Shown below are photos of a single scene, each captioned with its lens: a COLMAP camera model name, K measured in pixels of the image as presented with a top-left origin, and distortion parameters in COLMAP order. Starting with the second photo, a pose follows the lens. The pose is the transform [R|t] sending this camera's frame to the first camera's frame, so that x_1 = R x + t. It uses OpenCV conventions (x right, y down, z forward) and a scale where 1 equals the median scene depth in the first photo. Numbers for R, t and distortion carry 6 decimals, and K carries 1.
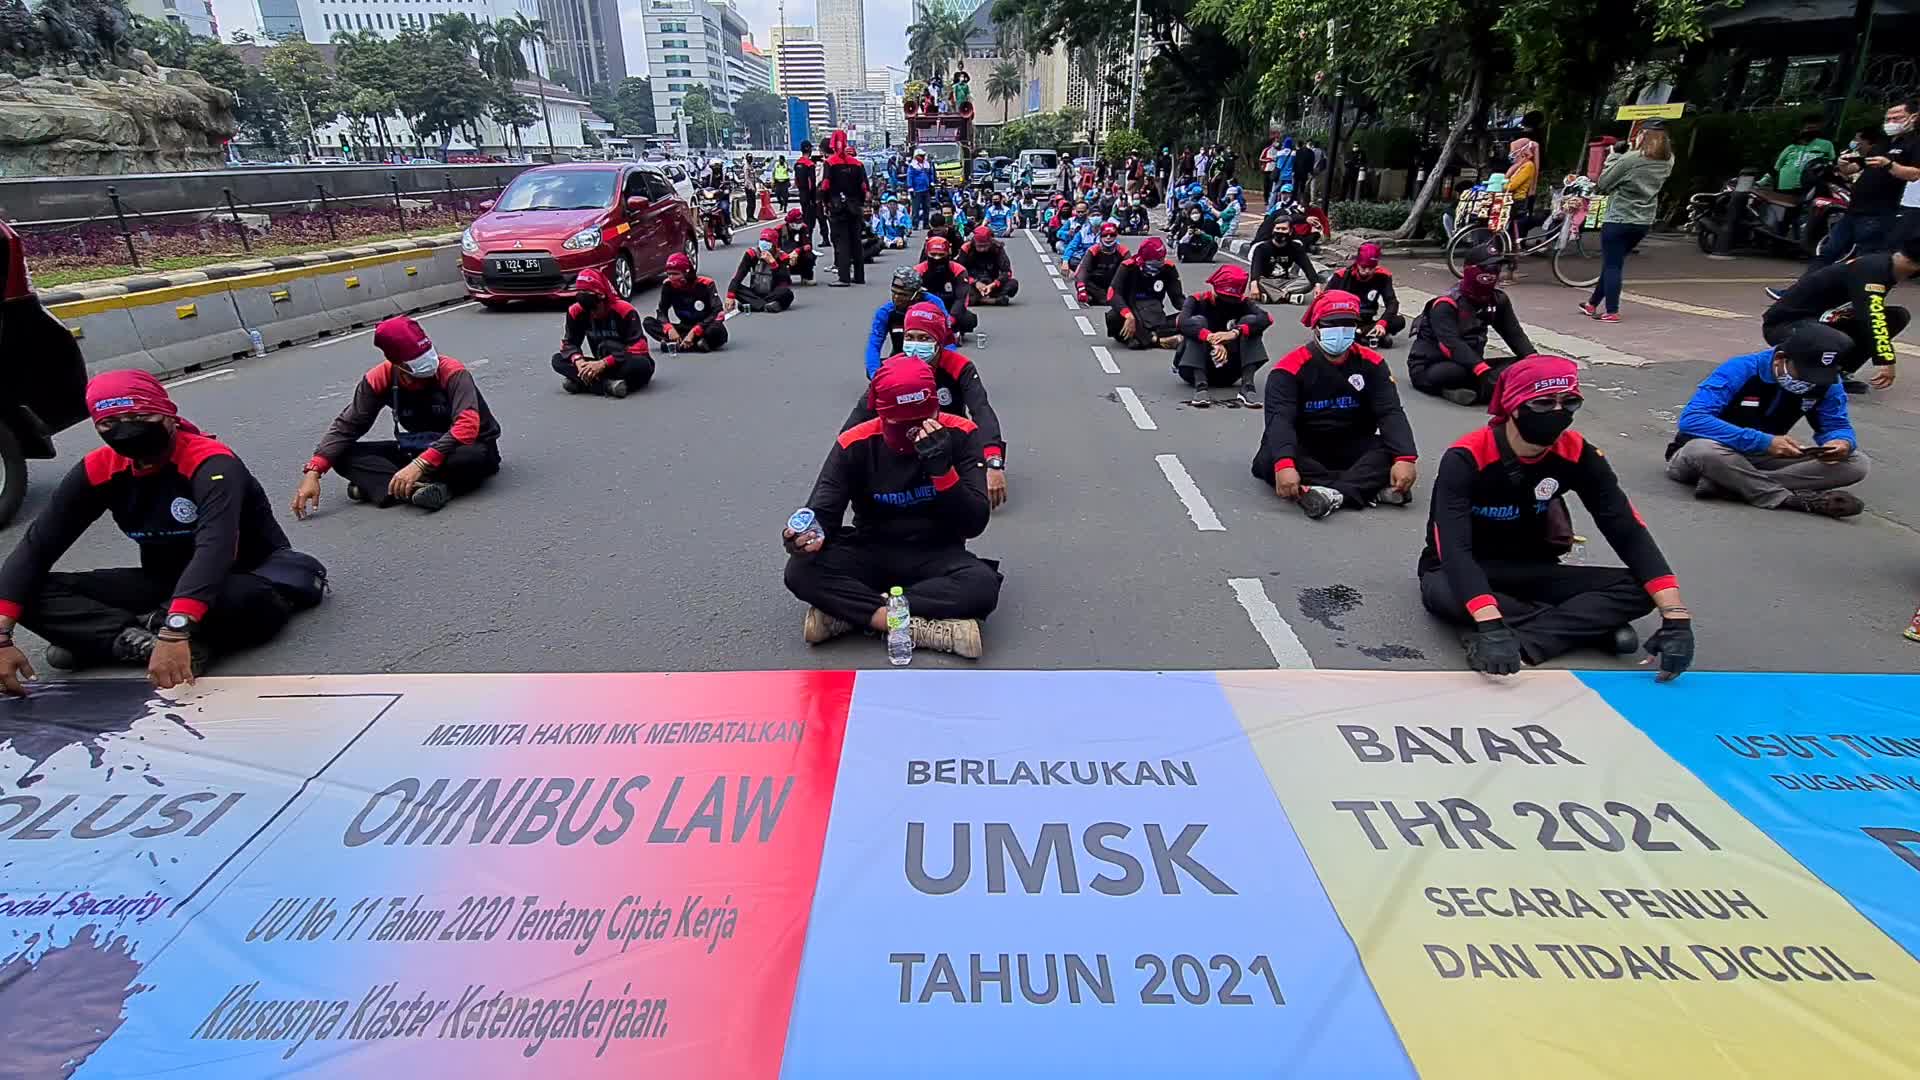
lens RADIAL K [[926.2, 0, 948.0], [0, 926.2, 551.8], [0, 0, 1]] dist [0.005096, -0.002811]
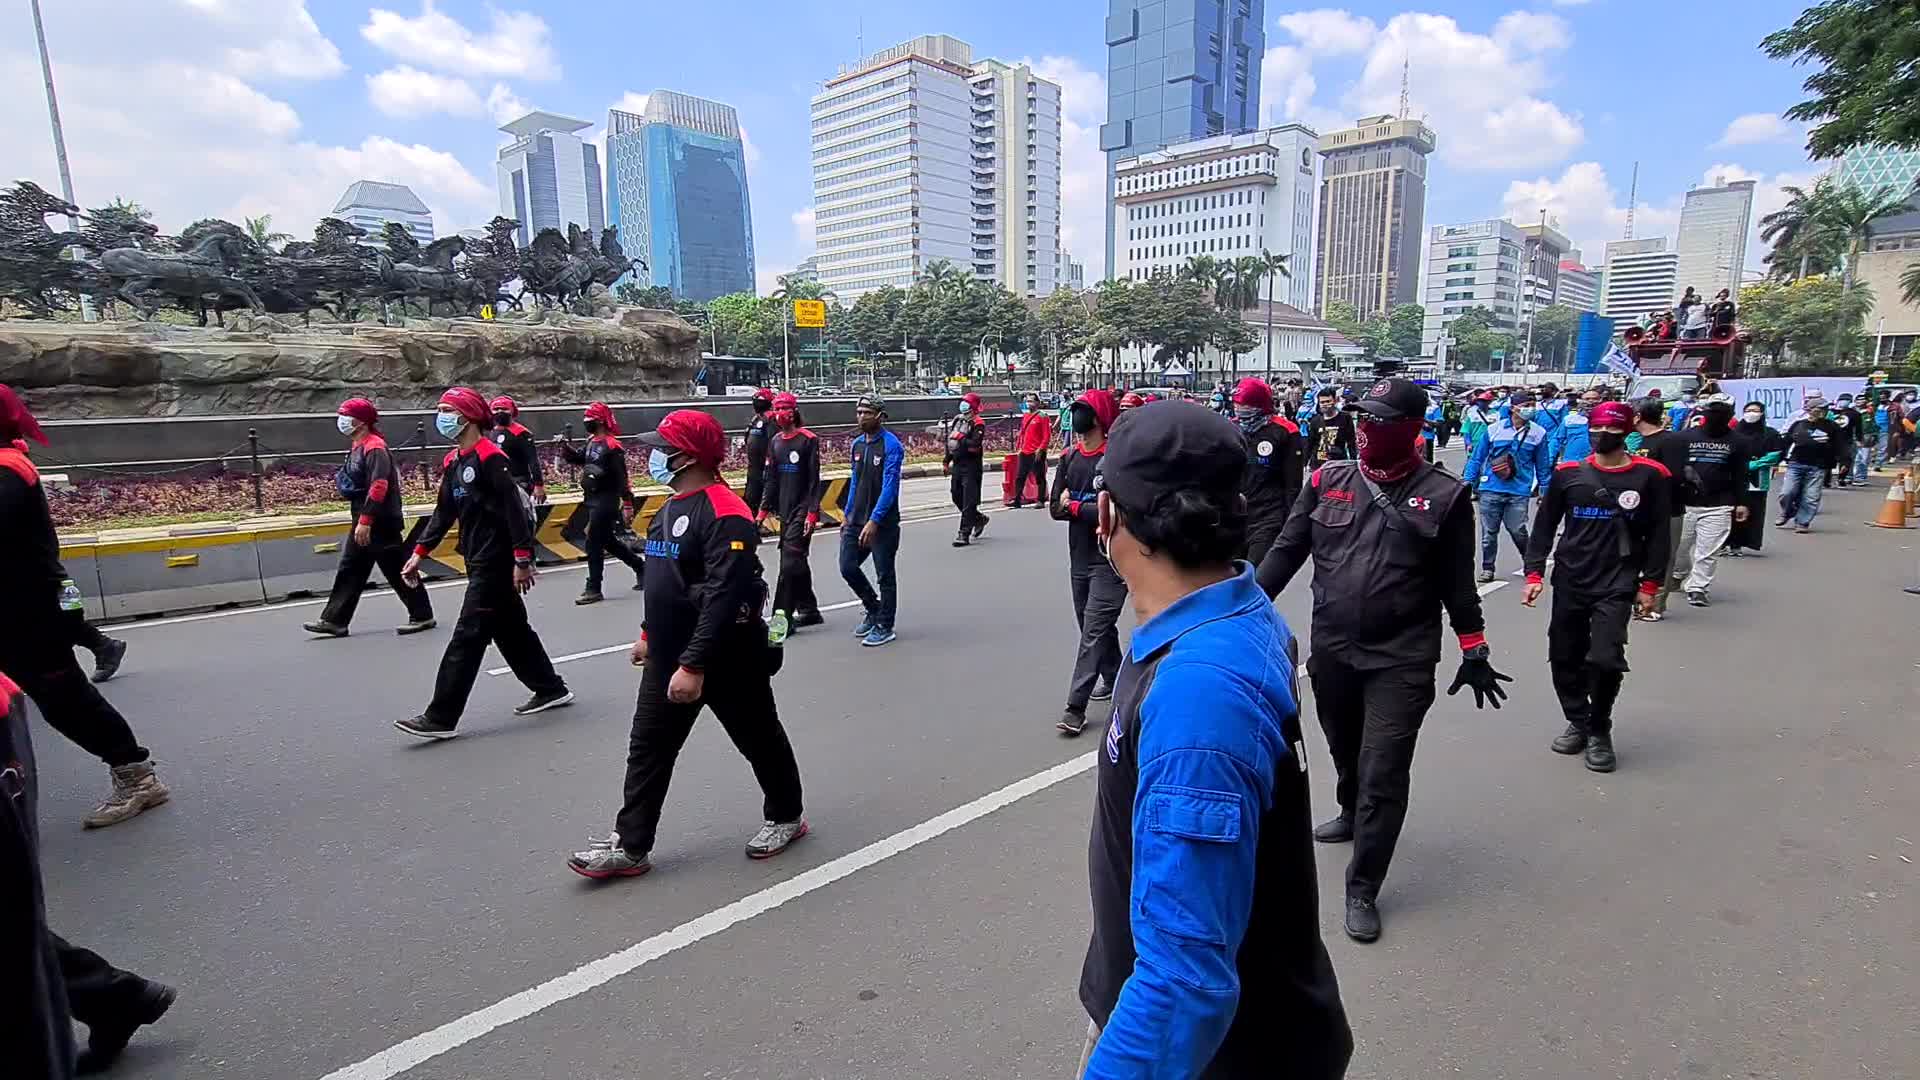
lens RADIAL K [[926.2, 0, 944.2], [0, 926.2, 549.1], [0, 0, 1]] dist [0.005096, -0.002811]
pose [[0.713929, 0.124735, -0.689019, 0.512030], [-0.272660, 0.955862, -0.109476, -0.866619], [0.644951, 0.266026, 0.716427, 1.948345]]
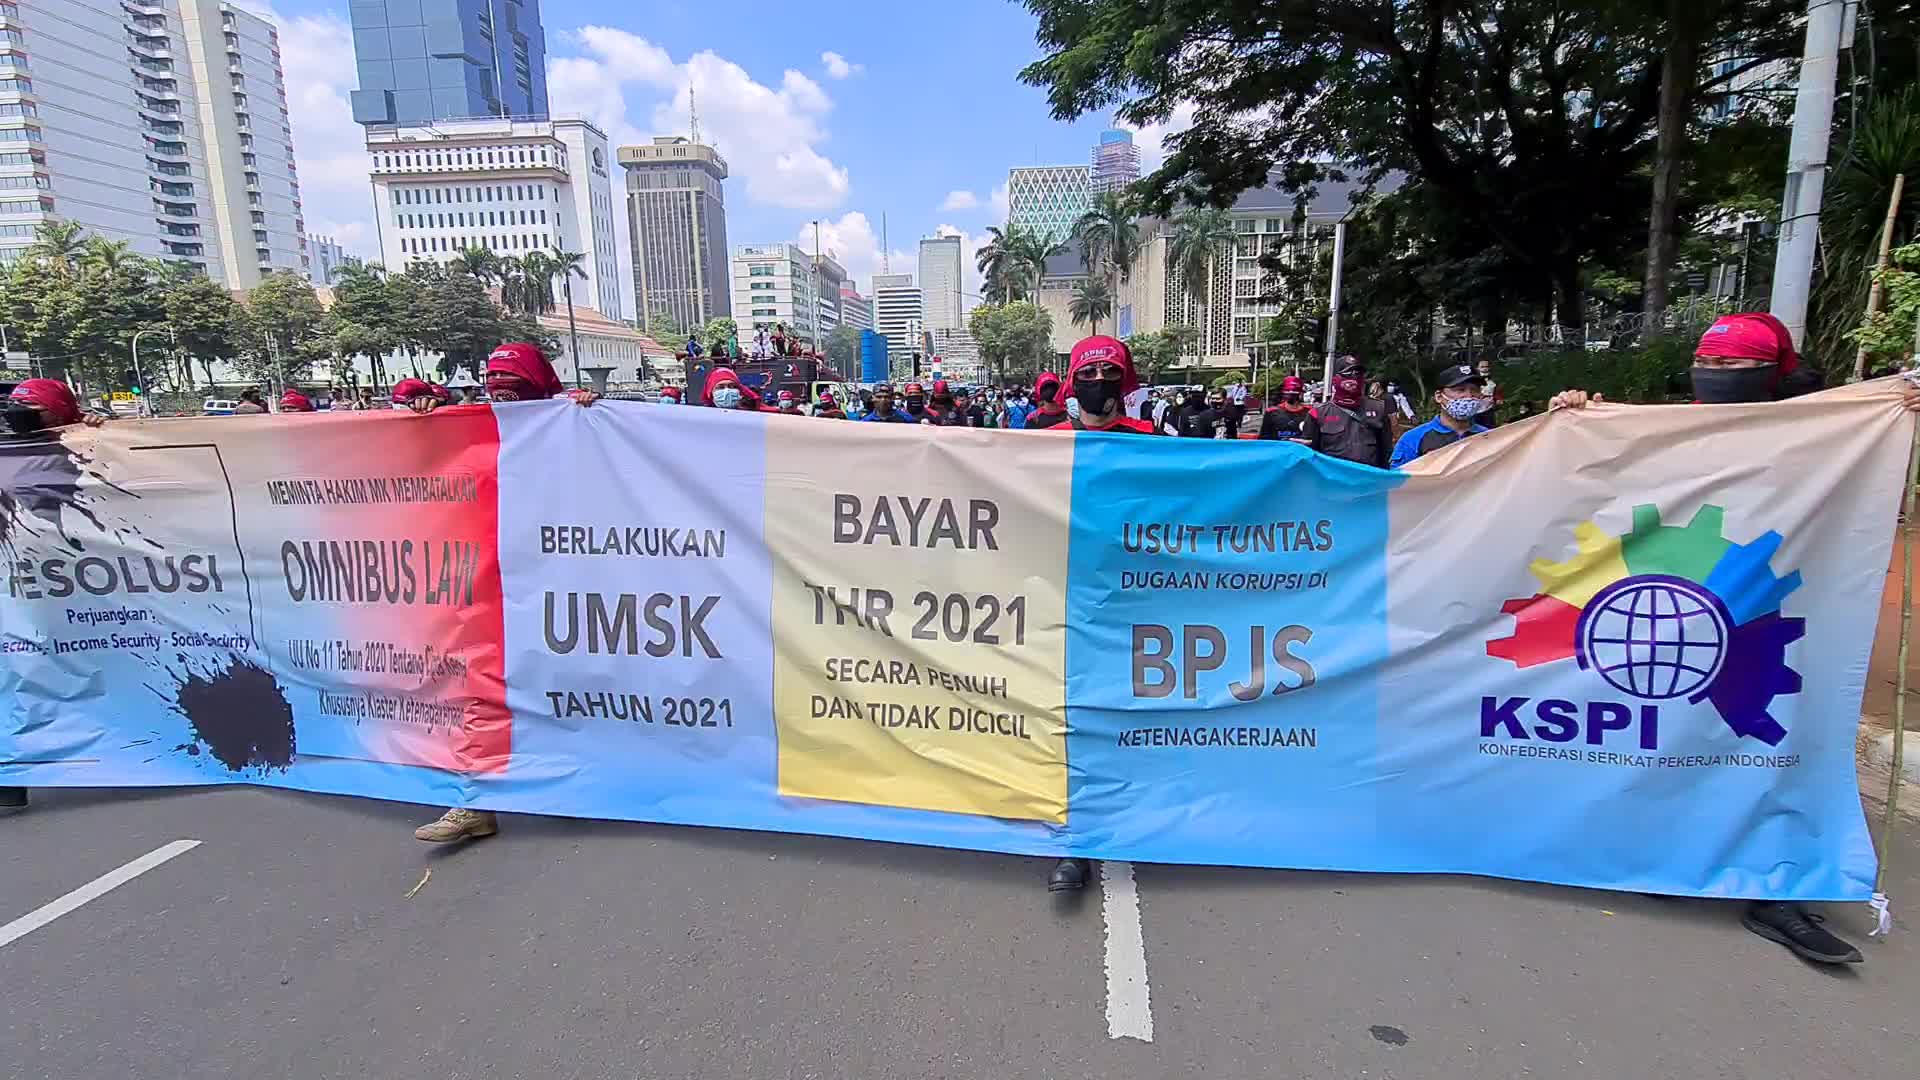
lens RADIAL K [[926.2, 0, 951.3], [0, 926.2, 549.8], [0, 0, 1]] dist [0.005096, -0.002811]
pose [[0.995348, 0.002497, -0.096315, 0.244753], [-0.024272, 0.973921, -0.225585, -1.455697], [0.093240, 0.226873, 0.969451, 3.414459]]
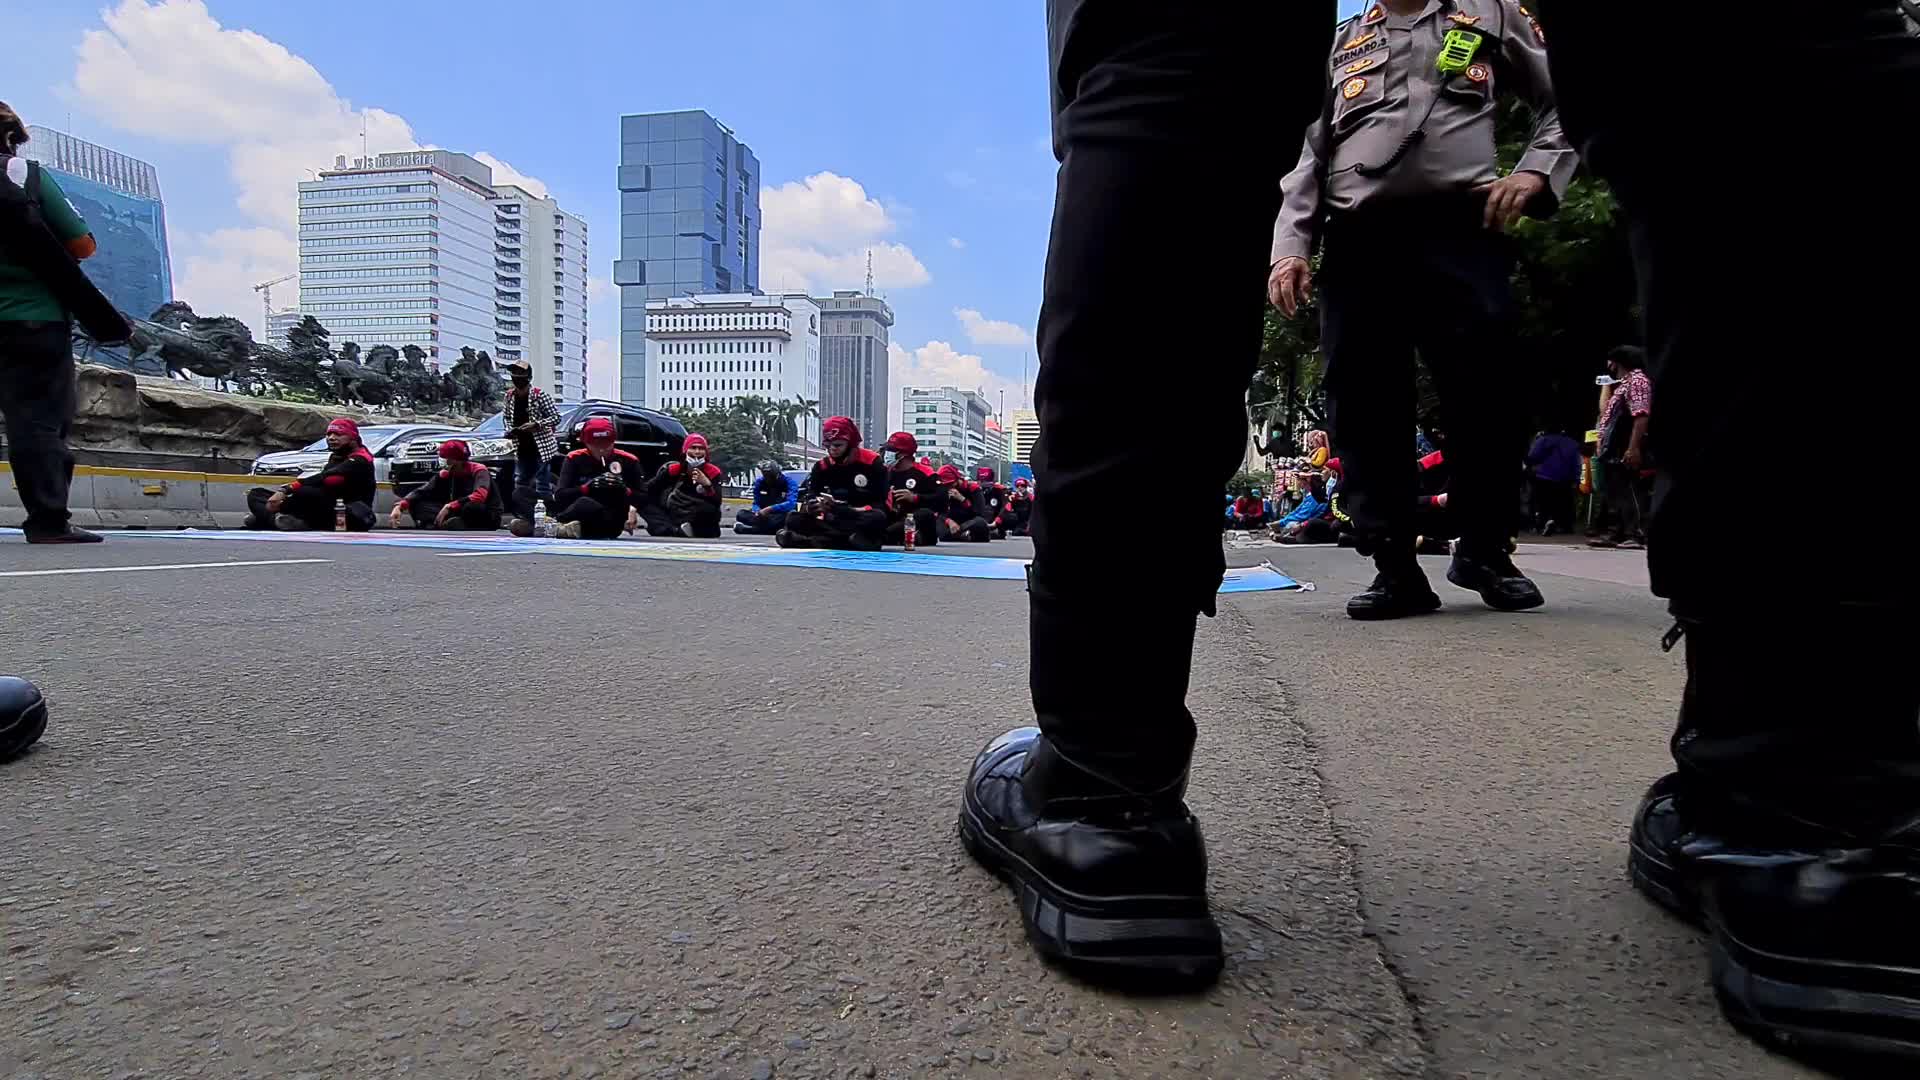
lens RADIAL K [[926.2, 0, 949.3], [0, 926.2, 547.2], [0, 0, 1]] dist [0.005096, -0.002811]
pose [[0.972064, 0.037364, -0.231723, 0.456798], [-0.118411, 0.930474, -0.346693, 0.264266], [0.202659, 0.364447, 0.908905, -0.249535]]
